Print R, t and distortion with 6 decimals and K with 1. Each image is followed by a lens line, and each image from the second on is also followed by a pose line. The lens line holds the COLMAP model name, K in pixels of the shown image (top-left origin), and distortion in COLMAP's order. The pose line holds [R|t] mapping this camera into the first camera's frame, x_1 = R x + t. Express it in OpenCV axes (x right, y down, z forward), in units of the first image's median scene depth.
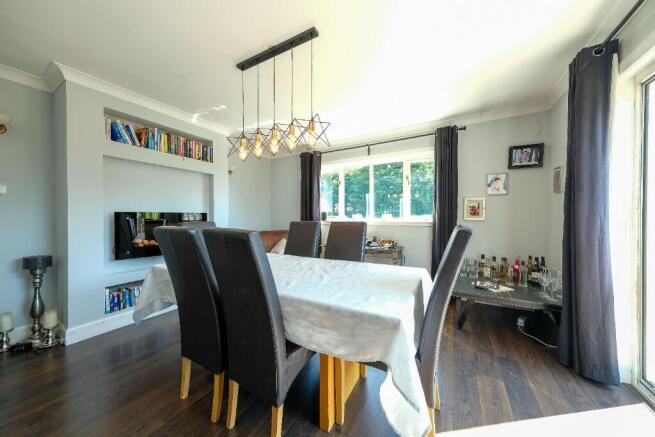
lens RADIAL K [[226.3, 0, 327.5], [0, 226.3, 218.5], [0, 0, 1]] dist [-0.000014, 0.000000]
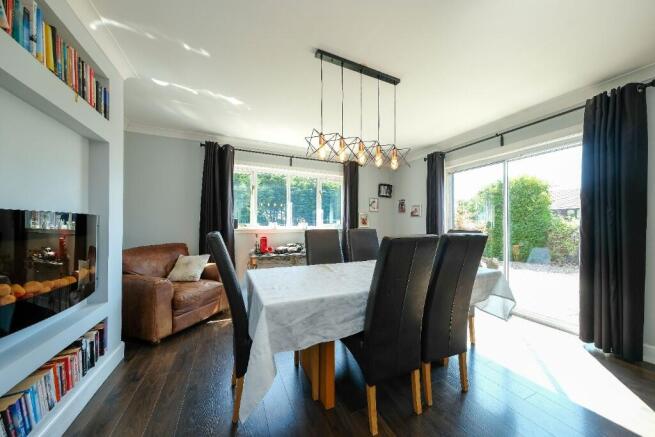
lens RADIAL K [[223.1, 0, 329.7], [0, 223.1, 222.8], [0, 0, 1]] dist [0.000169, 0.000008]
pose [[0.578785, 0.012829, 0.815379, -0.736094], [-0.000501, 0.999882, -0.015376, 0.001764], [-0.815480, 0.008491, 0.578723, 0.327222]]
